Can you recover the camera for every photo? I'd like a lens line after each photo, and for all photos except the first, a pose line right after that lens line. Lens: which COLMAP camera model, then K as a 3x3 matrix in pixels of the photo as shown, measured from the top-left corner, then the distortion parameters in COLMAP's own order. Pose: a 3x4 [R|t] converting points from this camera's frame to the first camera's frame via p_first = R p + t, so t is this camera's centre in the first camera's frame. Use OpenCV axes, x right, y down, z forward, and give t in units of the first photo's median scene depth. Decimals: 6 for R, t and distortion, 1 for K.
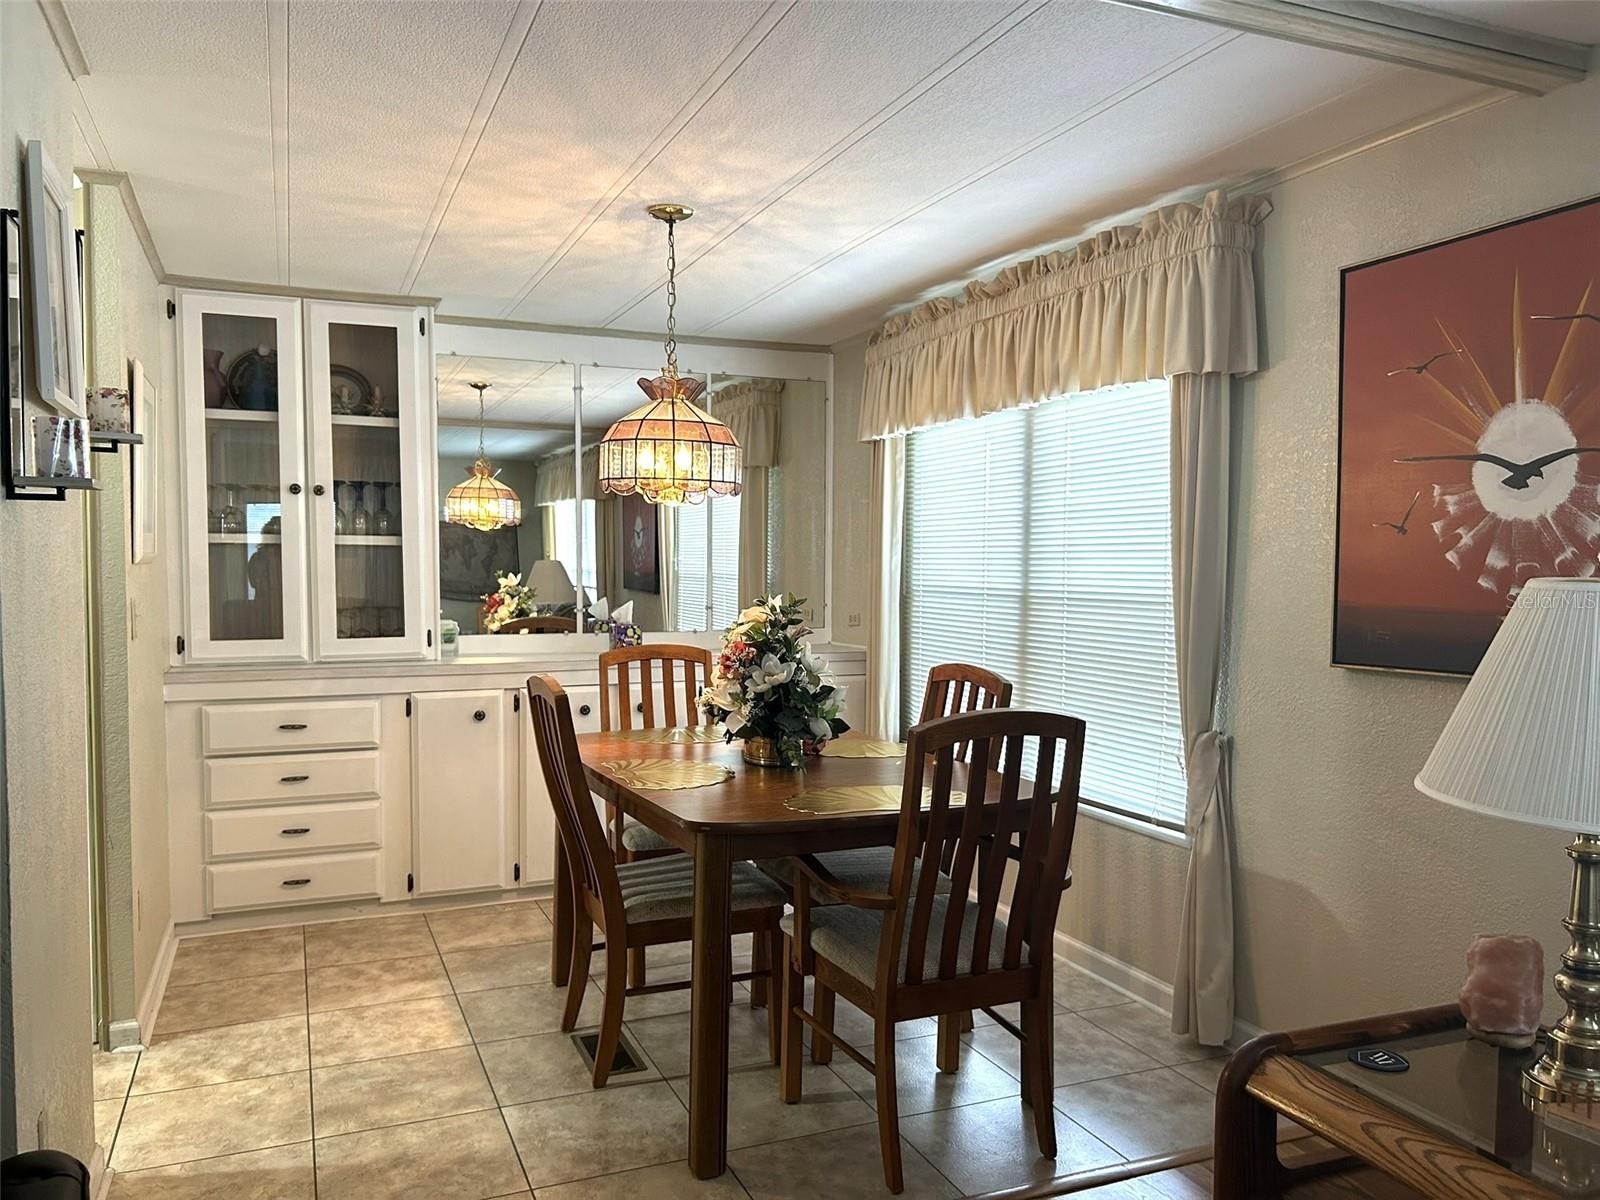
lens RADIAL K [[1208.8, 0, 798.9], [0, 1208.8, 604.3], [0, 0, 1]] dist [0.040833, -0.031190]
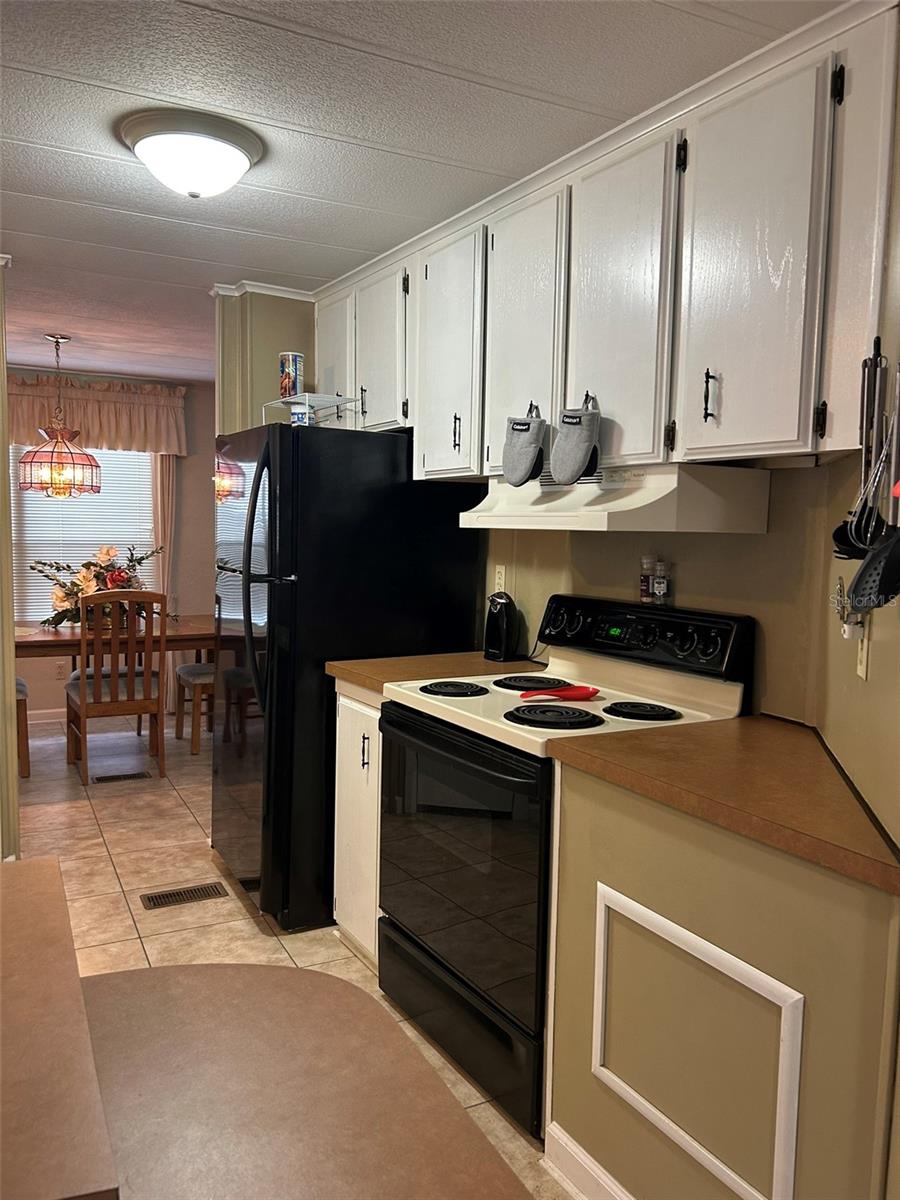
lens RADIAL K [[906.6, 0, 450.4], [0, 906.6, 600.6], [0, 0, 1]] dist [0.040833, -0.031190]
pose [[-0.084114, -0.088052, 0.992558, -1.745546], [0.014293, 0.995879, 0.089558, -0.047020], [-0.996354, 0.021720, -0.082509, 0.613620]]
